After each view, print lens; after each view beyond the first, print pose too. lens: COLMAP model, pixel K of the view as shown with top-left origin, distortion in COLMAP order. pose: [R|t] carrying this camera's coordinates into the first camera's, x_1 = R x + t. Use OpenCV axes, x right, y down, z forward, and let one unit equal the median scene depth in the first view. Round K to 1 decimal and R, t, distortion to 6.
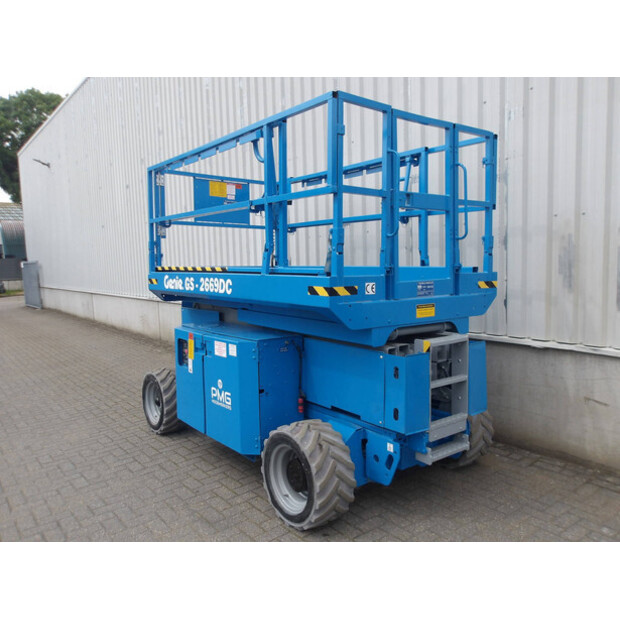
lens RADIAL K [[505.2, 0, 311.2], [0, 505.2, 309.8], [0, 0, 1]] dist [0.002610, 0.004637]
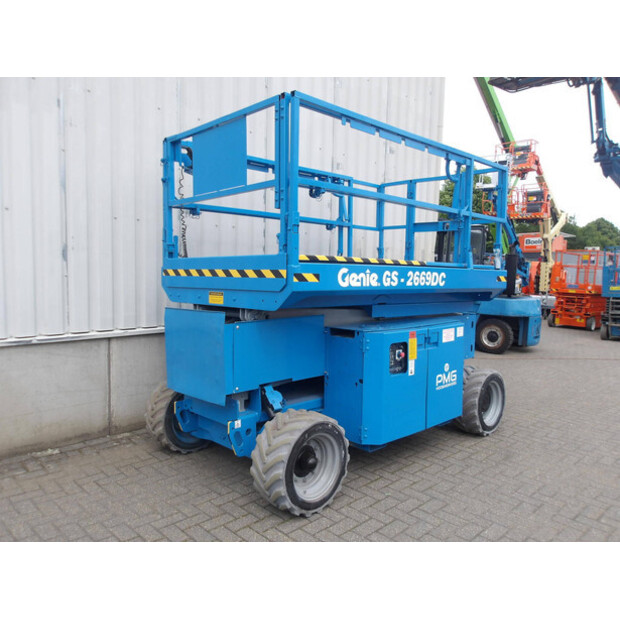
lens RADIAL K [[505.2, 0, 311.2], [0, 505.2, 309.8], [0, 0, 1]] dist [0.002610, 0.004637]
pose [[-0.107955, -0.061962, 0.992223, -1.203341], [0.077353, 0.994507, 0.070520, -0.077073], [-0.991142, 0.084365, -0.102569, 1.357589]]
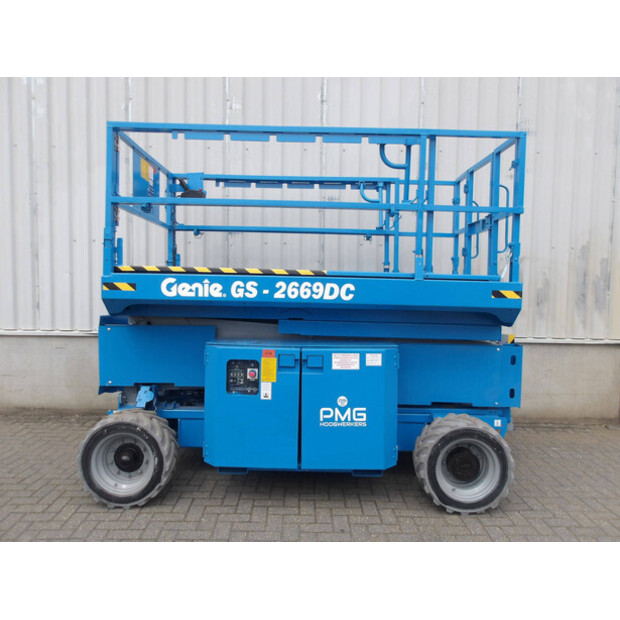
lens RADIAL K [[505.2, 0, 311.2], [0, 505.2, 309.8], [0, 0, 1]] dist [0.002610, 0.004637]
pose [[0.619836, -0.009330, 0.784676, -0.885013], [0.044625, 0.998730, -0.023374, 0.004335], [-0.783462, 0.049504, 0.619465, 0.470946]]
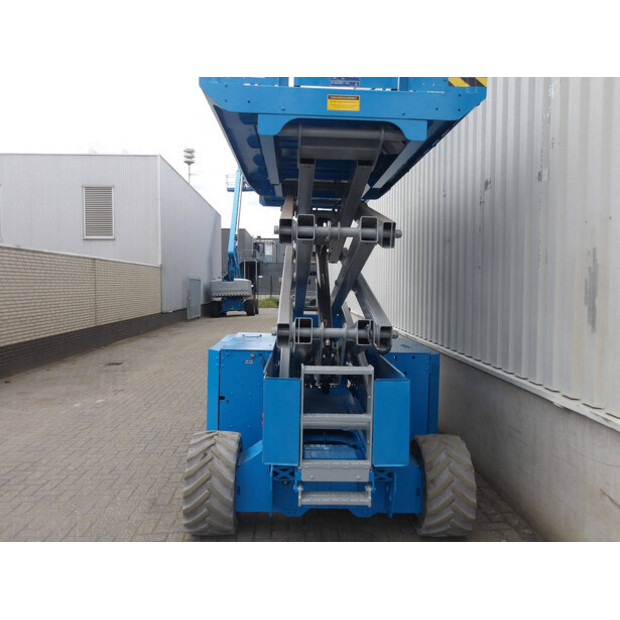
lens RADIAL K [[505.2, 0, 311.2], [0, 505.2, 309.8], [0, 0, 1]] dist [0.002610, 0.004637]
pose [[0.813811, 0.062497, -0.577759, 0.596228], [-0.088243, 0.995961, -0.016563, -0.018924], [0.574391, 0.064462, 0.816039, 0.214821]]
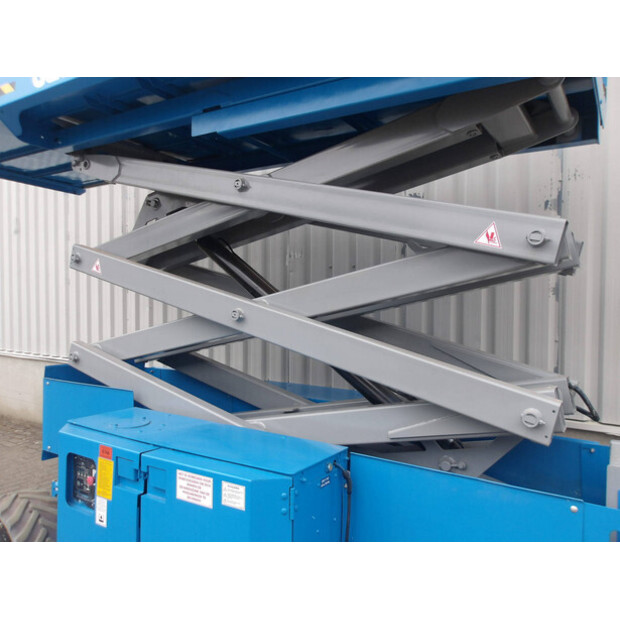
lens RADIAL K [[505.2, 0, 311.2], [0, 505.2, 309.8], [0, 0, 1]] dist [0.002610, 0.004637]
pose [[0.940404, 0.024642, 0.339164, -0.234535], [0.000653, 0.997238, -0.074265, -0.056360], [-0.340057, 0.070060, 0.937791, 0.472459]]
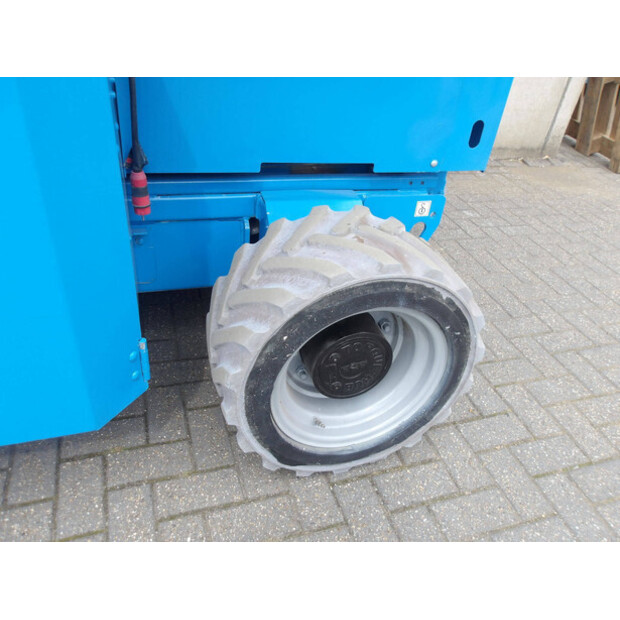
lens RADIAL K [[505.2, 0, 311.2], [0, 505.2, 309.8], [0, 0, 1]] dist [0.002610, 0.004637]
pose [[0.352427, -0.496399, 0.793337, -0.262000], [-0.016518, 0.844296, 0.535623, 0.075747], [-0.935693, -0.201872, 0.289353, 0.763693]]
